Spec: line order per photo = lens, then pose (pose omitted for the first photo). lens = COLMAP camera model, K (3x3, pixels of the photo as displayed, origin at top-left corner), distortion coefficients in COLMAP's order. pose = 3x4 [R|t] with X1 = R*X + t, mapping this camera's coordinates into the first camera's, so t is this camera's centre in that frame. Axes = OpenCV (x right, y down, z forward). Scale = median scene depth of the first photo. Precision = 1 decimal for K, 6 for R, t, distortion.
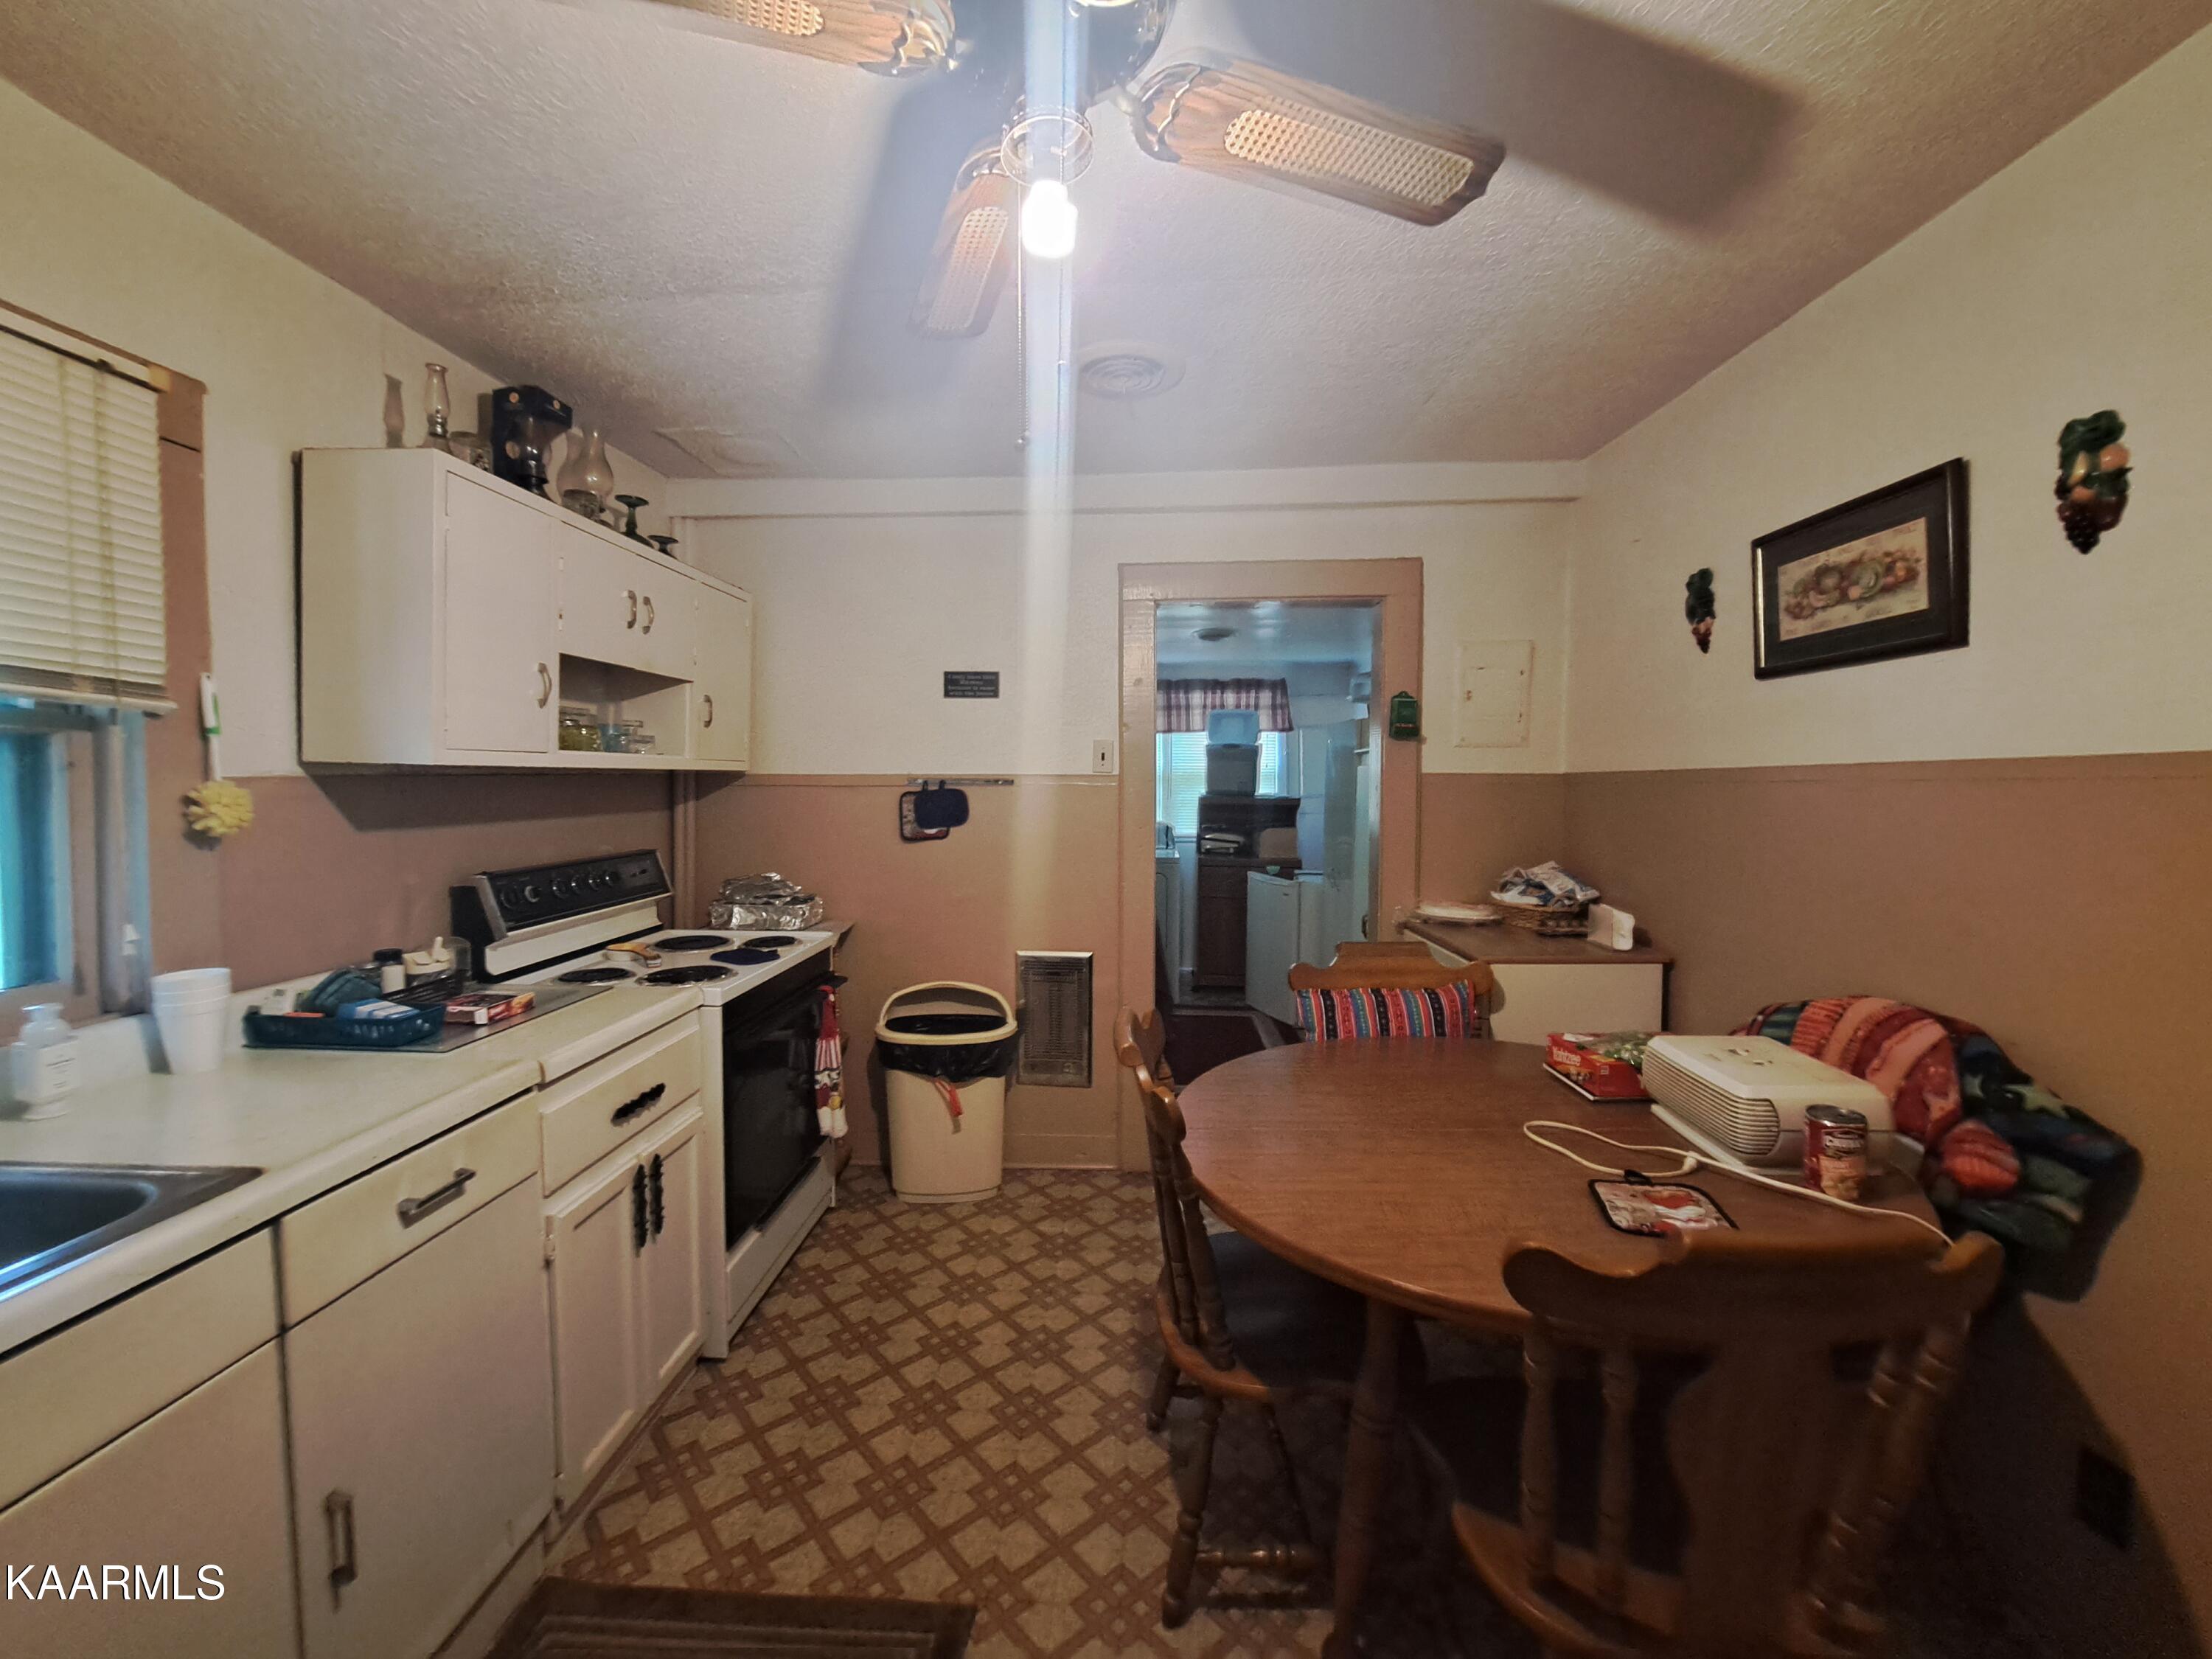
lens RADIAL K [[888.4, 0, 1087.5], [0, 888.4, 803.0], [0, 0, 1]] dist [-0.002021, -0.000287]
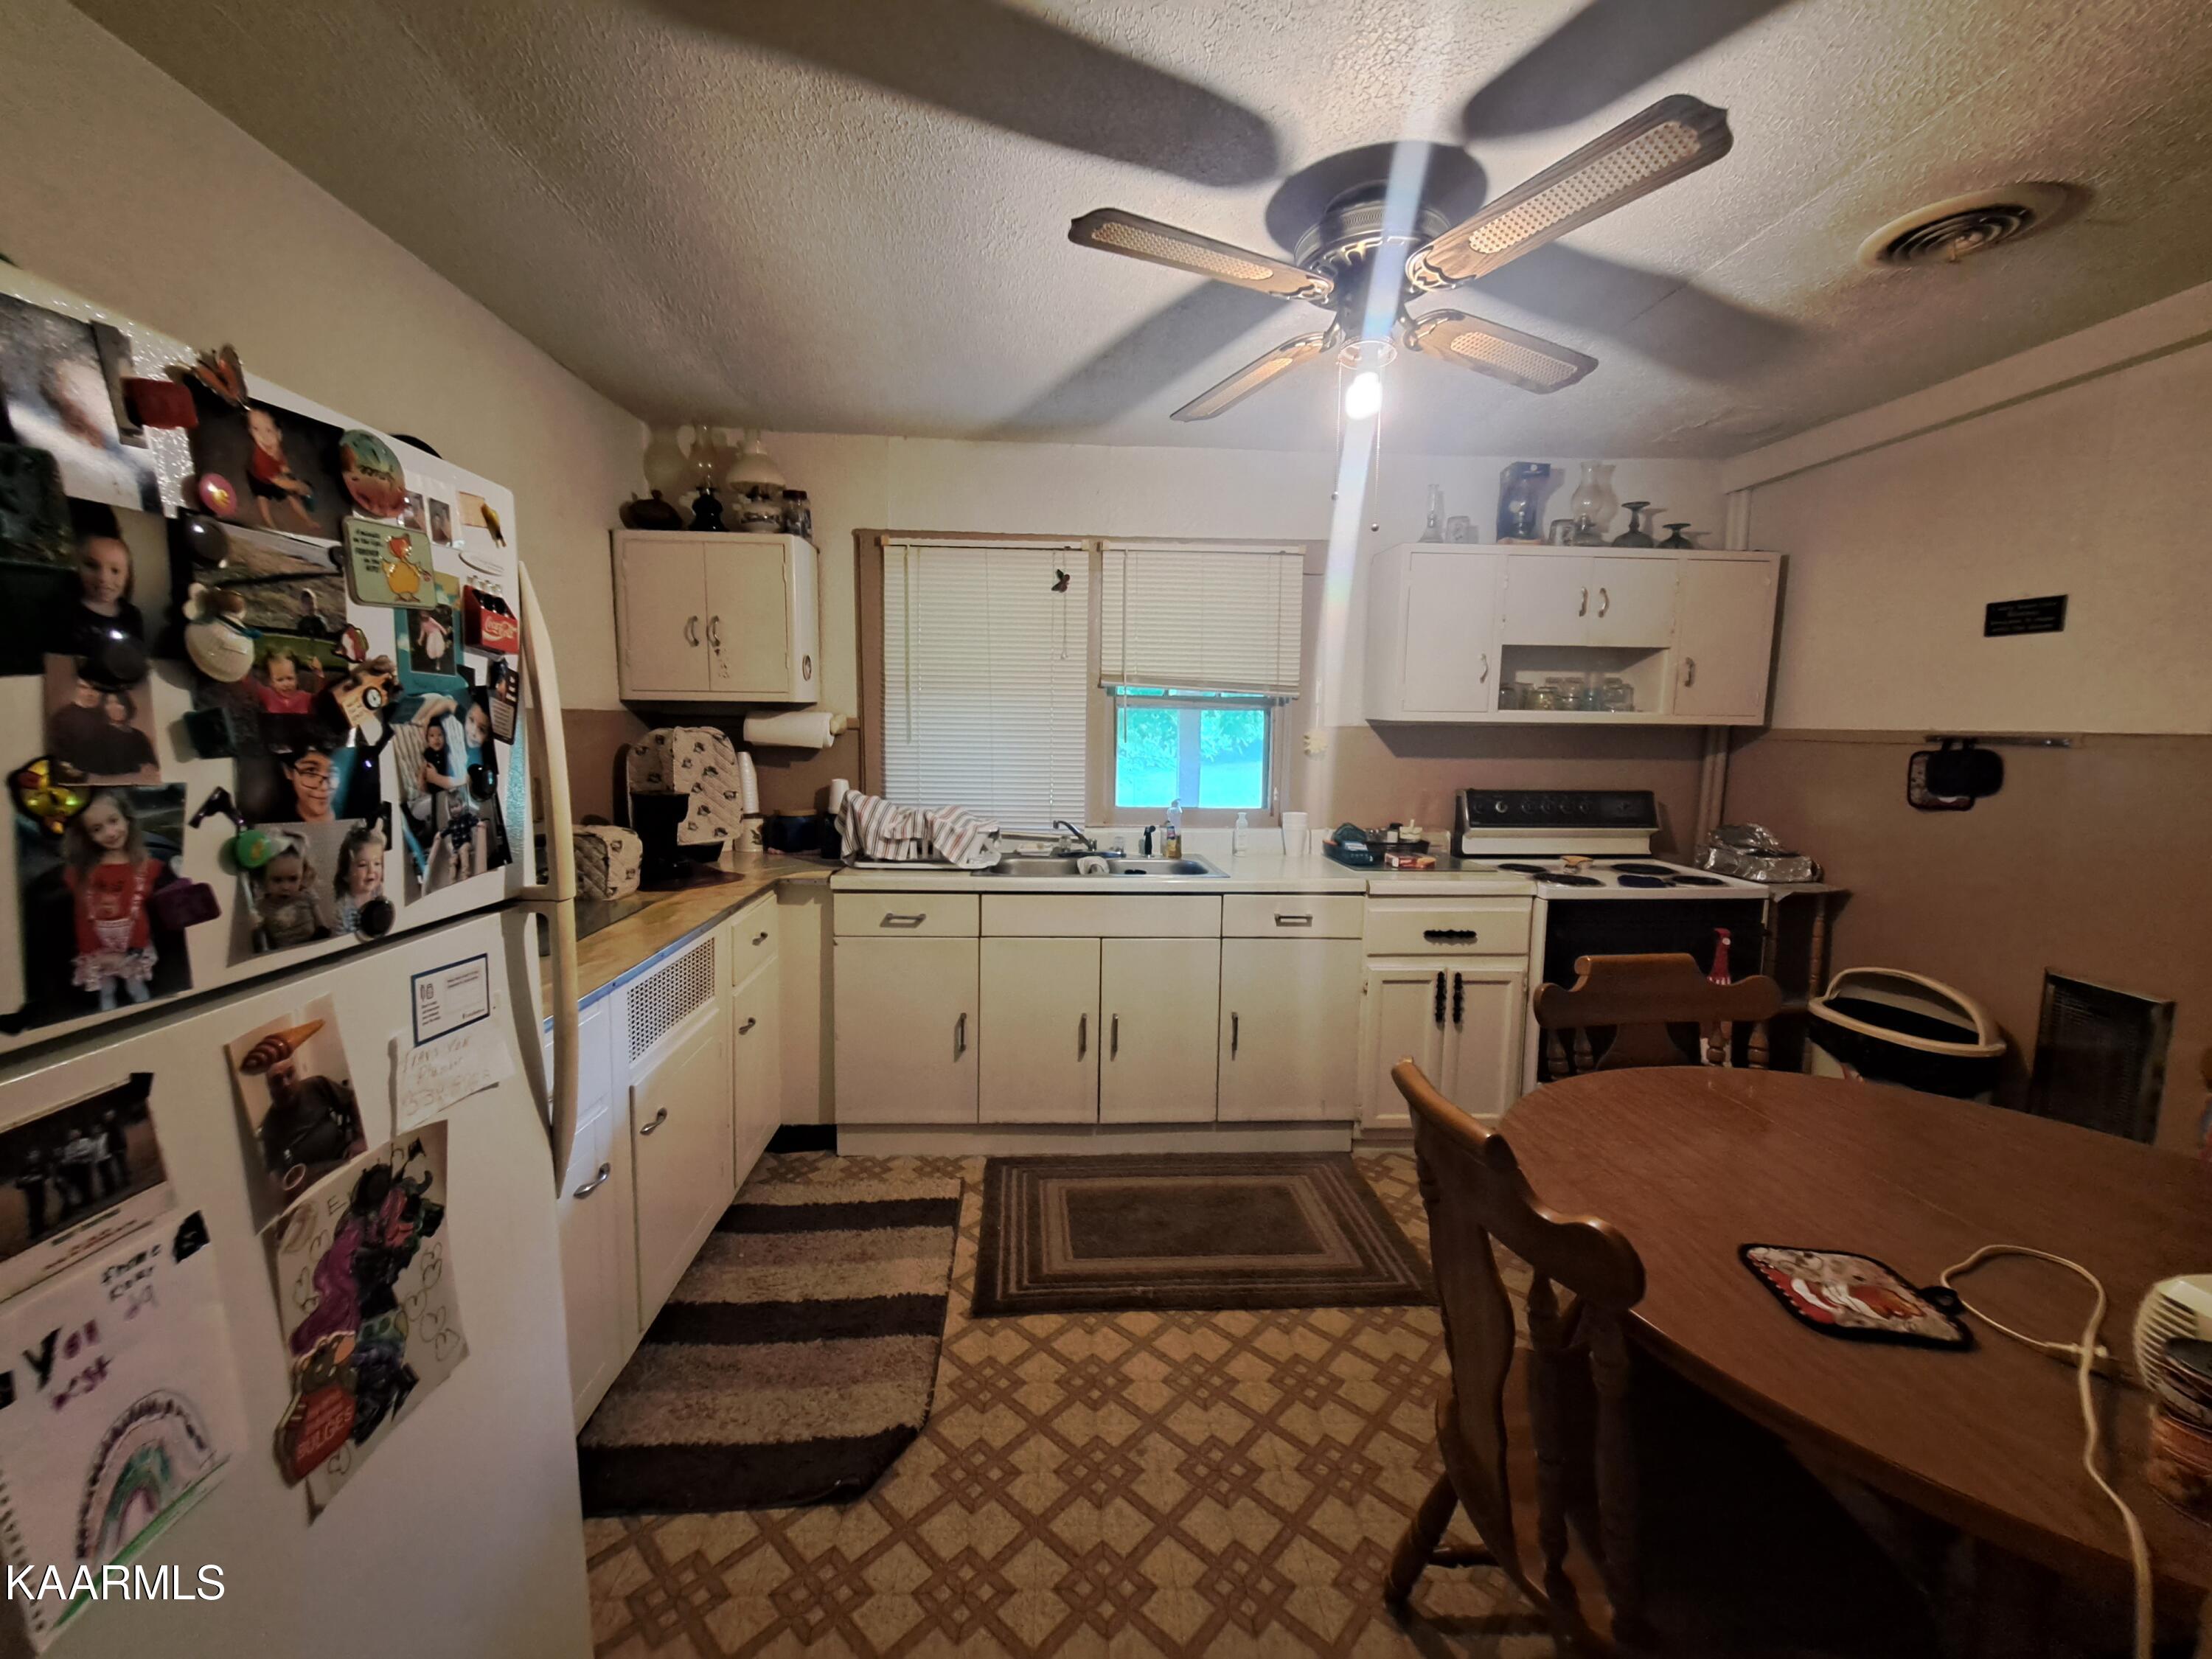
lens RADIAL K [[888.4, 0, 1087.5], [0, 888.4, 803.0], [0, 0, 1]] dist [-0.002021, -0.000287]
pose [[0.109366, 0.091248, -0.989804, 0.700369], [-0.040857, 0.995349, 0.087244, -0.005719], [0.993161, 0.030899, 0.112586, 0.126723]]
